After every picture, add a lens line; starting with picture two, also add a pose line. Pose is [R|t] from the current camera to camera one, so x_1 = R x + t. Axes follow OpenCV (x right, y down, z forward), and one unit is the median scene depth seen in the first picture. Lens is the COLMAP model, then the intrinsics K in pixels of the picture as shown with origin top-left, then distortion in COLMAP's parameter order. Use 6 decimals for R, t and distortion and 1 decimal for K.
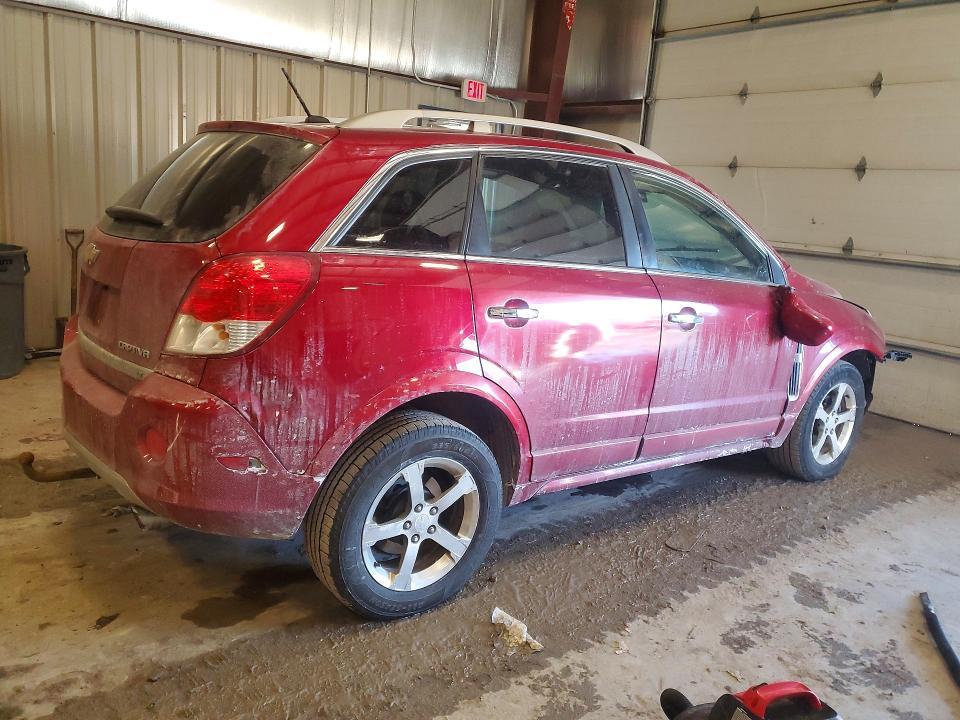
lens RADIAL K [[763.1, 0, 480.0], [0, 763.1, 360.0], [0, 0, 1]] dist [0.028293, 0.009192]
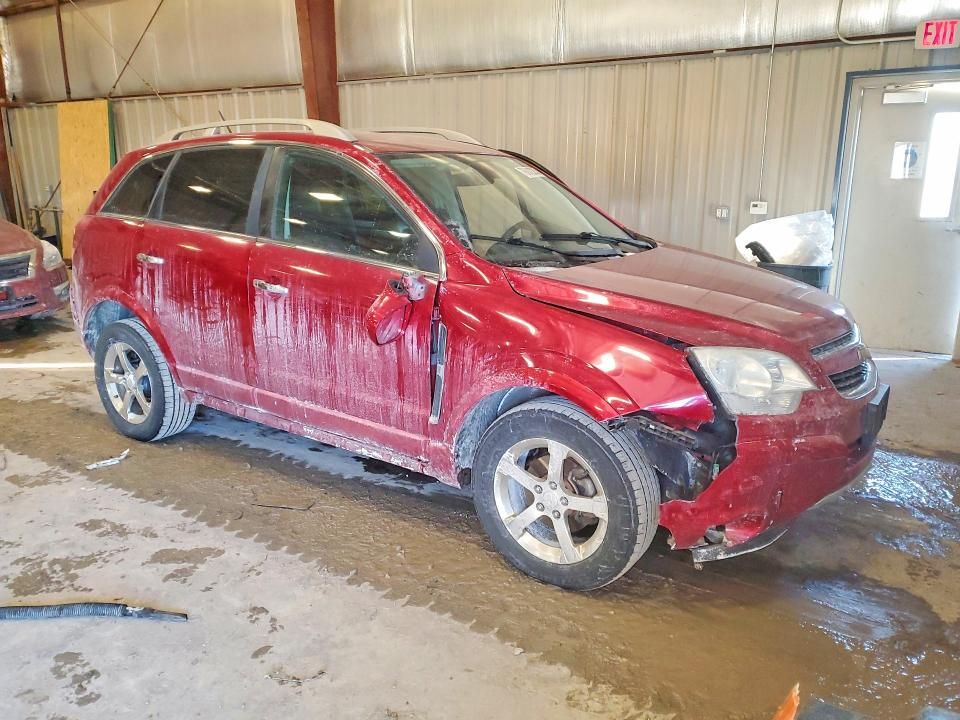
lens RADIAL K [[763.1, 0, 480.0], [0, 763.1, 360.0], [0, 0, 1]] dist [0.028293, 0.009192]
pose [[0.278038, 0.154934, -0.947993, 1.309606], [-0.179832, 0.977853, 0.107071, -0.115849], [0.943586, 0.140710, 0.299742, 0.926927]]
